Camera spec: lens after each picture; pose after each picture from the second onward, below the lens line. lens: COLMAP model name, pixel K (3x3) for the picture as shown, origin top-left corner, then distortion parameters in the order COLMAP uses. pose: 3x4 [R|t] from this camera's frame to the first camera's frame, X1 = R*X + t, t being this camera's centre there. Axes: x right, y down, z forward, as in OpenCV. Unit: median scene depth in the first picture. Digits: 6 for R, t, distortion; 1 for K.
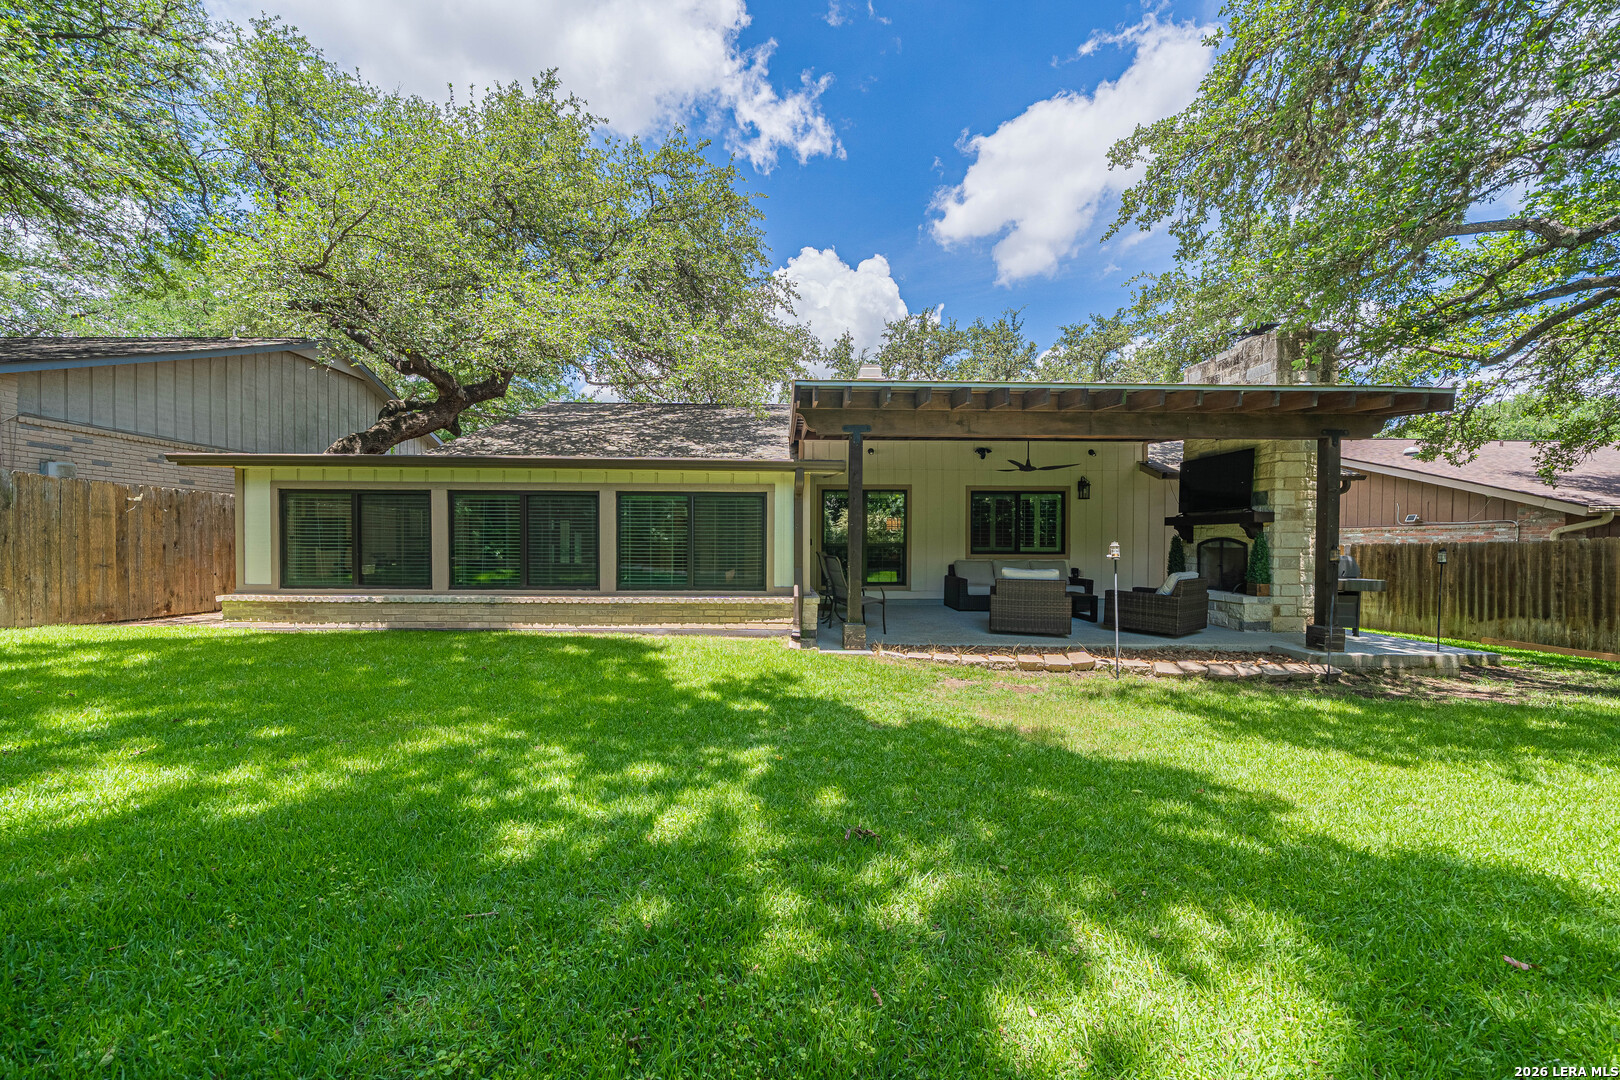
lens RADIAL K [[556.2, 0, 802.4], [0, 556.2, 551.2], [0, 0, 1]] dist [-0.003950, -0.000179]
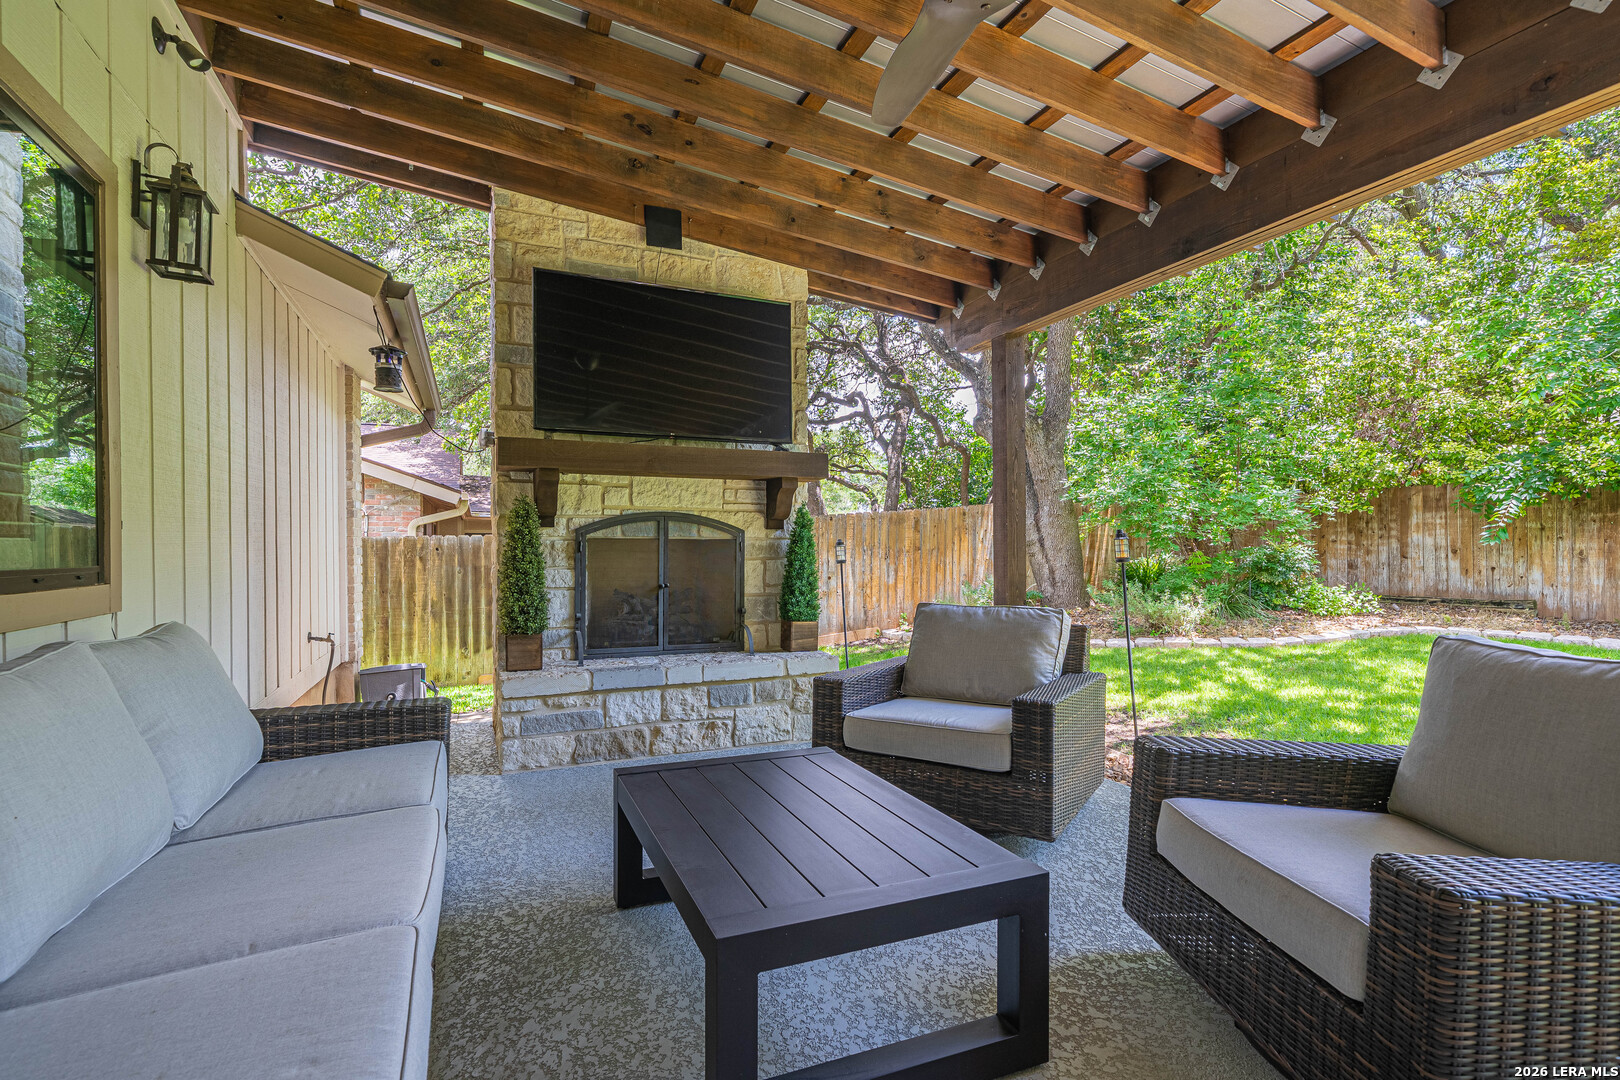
lens RADIAL K [[749.1, 0, 810.0], [0, 749.1, 540.0], [0, 0, 1]] dist [-0.000546, -0.000065]
pose [[-0.369445, 0.005319, 0.929238, 0.339671], [0.016173, 0.999869, 0.000707, -0.006536], [-0.929112, 0.015290, -0.369482, 1.414464]]
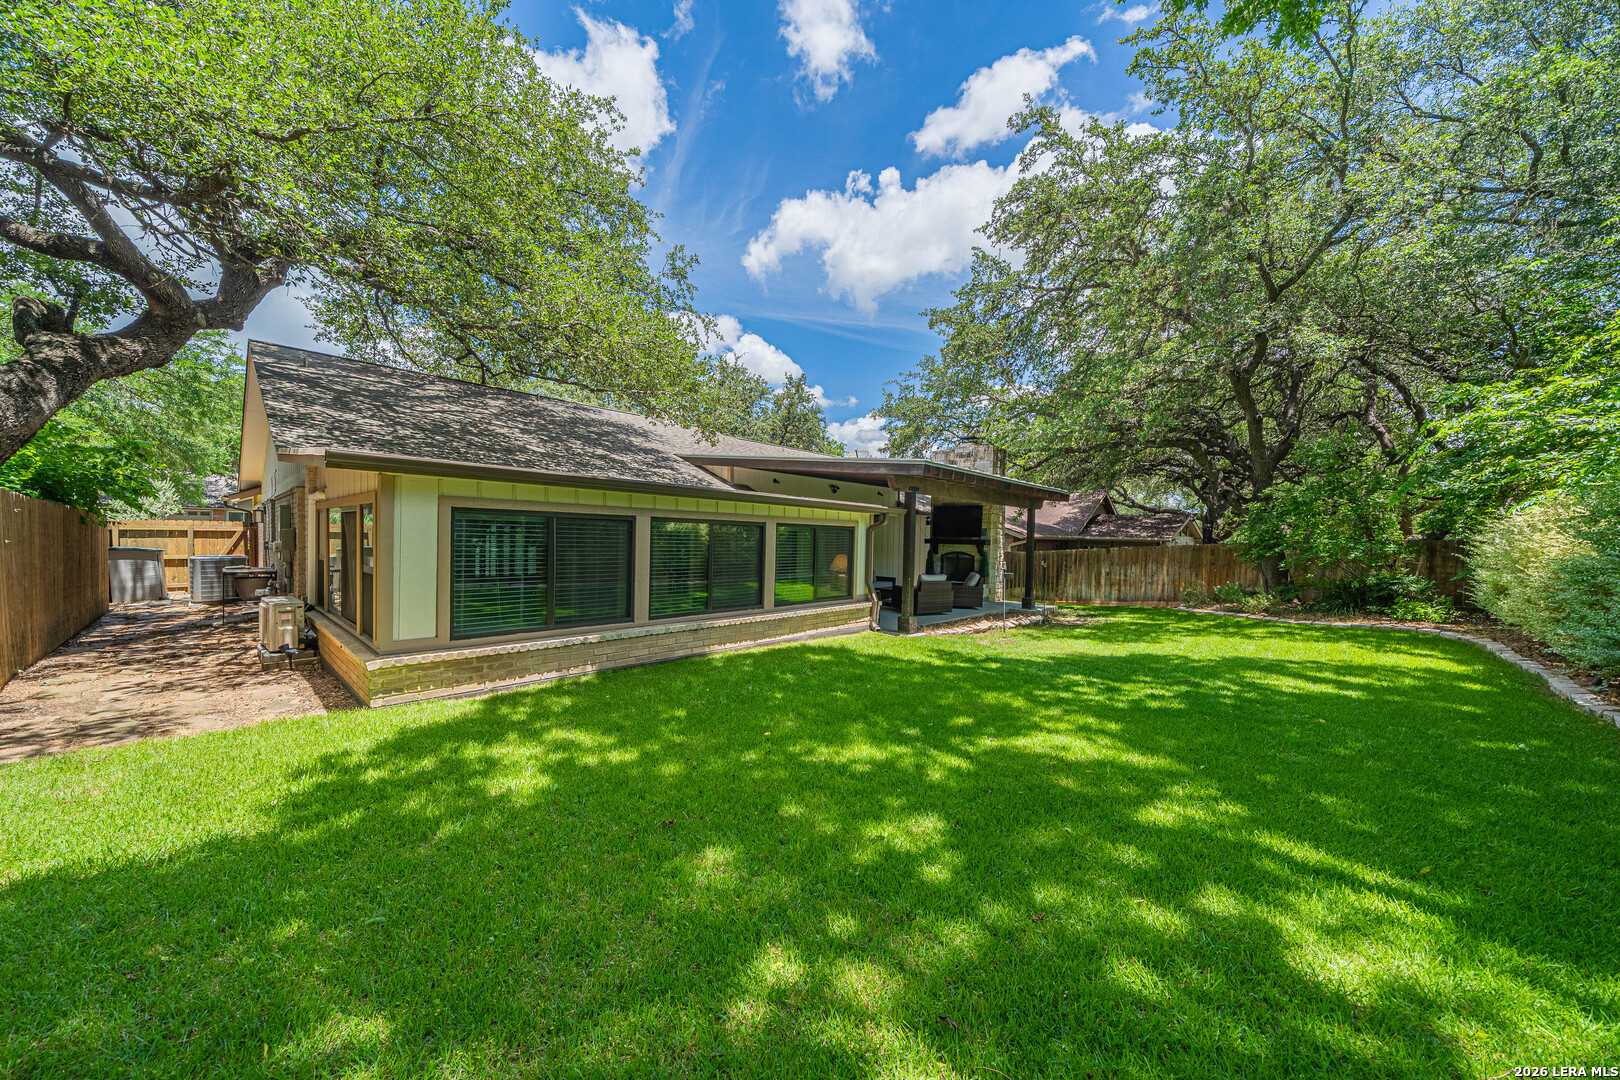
lens RADIAL K [[556.2, 0, 802.4], [0, 556.2, 551.2], [0, 0, 1]] dist [-0.003950, -0.000179]
pose [[0.695518, -0.007104, 0.718474, -1.143909], [-0.006552, 0.999847, 0.016229, -0.068311], [-0.718479, -0.015995, 0.695365, 0.142773]]
